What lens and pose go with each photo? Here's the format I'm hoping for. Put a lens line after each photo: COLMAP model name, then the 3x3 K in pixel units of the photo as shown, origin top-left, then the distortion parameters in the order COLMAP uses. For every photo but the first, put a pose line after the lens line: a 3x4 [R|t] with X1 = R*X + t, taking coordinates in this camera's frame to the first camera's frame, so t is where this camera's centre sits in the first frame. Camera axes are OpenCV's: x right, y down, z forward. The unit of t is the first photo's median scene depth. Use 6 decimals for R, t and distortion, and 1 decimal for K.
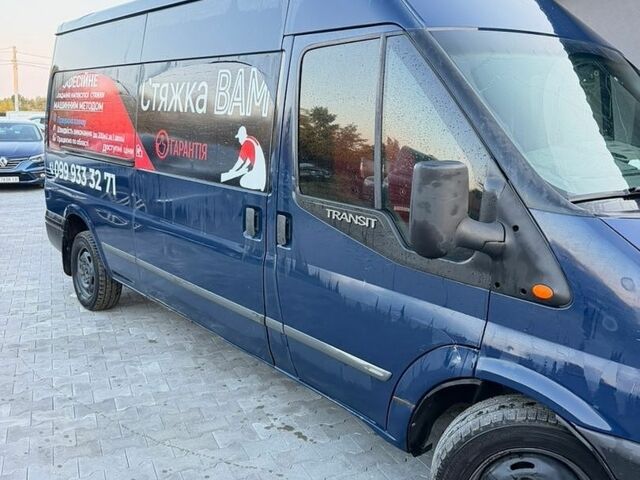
lens RADIAL K [[597.1, 0, 318.7], [0, 597.1, 239.0], [0, 0, 1]] dist [0.088475, -0.164809]
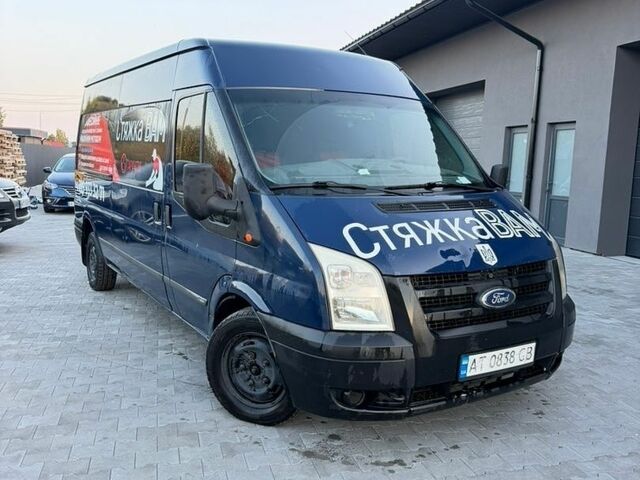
lens RADIAL K [[597.1, 0, 318.7], [0, 597.1, 239.0], [0, 0, 1]] dist [0.088475, -0.164809]
pose [[0.989517, 0.019130, -0.143142, 0.415623], [-0.027625, 0.997958, -0.057596, 0.094545], [0.141748, 0.060947, 0.988025, -0.352326]]
